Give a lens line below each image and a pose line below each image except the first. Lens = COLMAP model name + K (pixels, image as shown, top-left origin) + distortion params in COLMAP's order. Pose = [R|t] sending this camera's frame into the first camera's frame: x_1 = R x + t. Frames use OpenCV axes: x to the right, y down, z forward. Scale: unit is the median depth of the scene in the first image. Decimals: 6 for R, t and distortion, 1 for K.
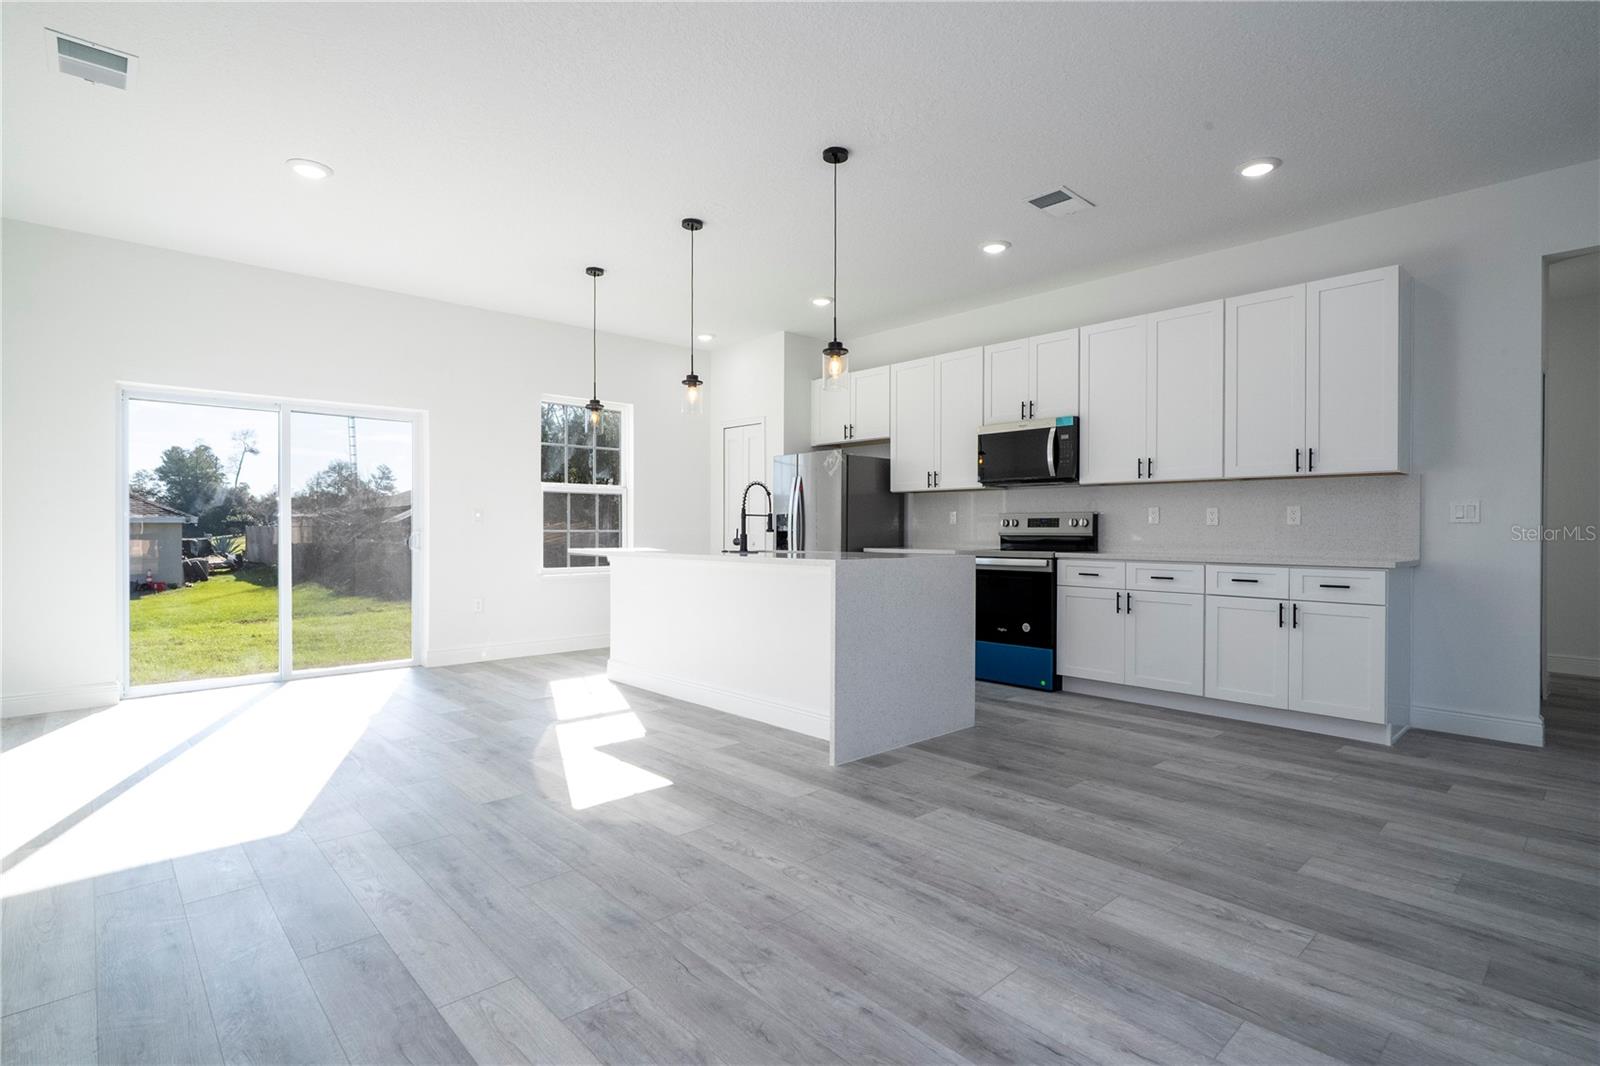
lens RADIAL K [[753.7, 0, 801.7], [0, 753.7, 523.0], [0, 0, 1]] dist [-0.000844, -0.000077]
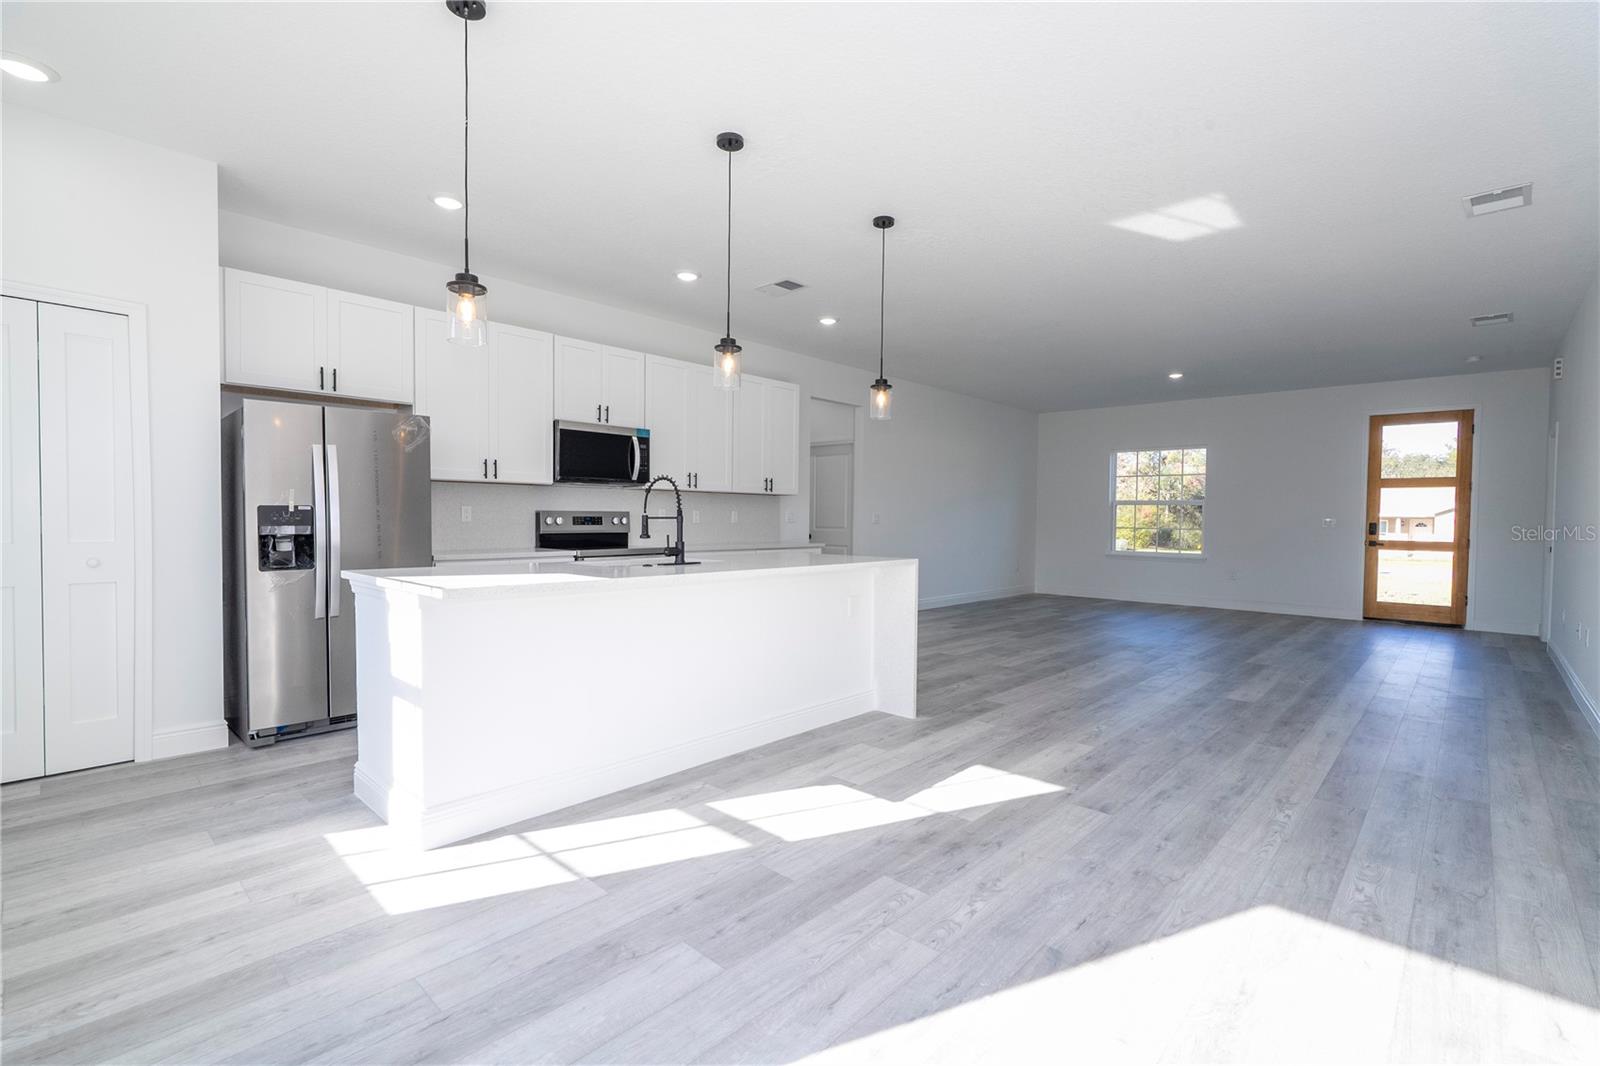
lens RADIAL K [[720.0, 0, 800.3], [0, 720.0, 536.9], [0, 0, 1]] dist [-0.009878, 0.000023]
pose [[-0.051294, -0.029720, 0.998241, -0.824425], [-0.015218, 0.999464, 0.028974, -0.013452], [-0.998568, -0.013705, -0.051719, 0.896171]]
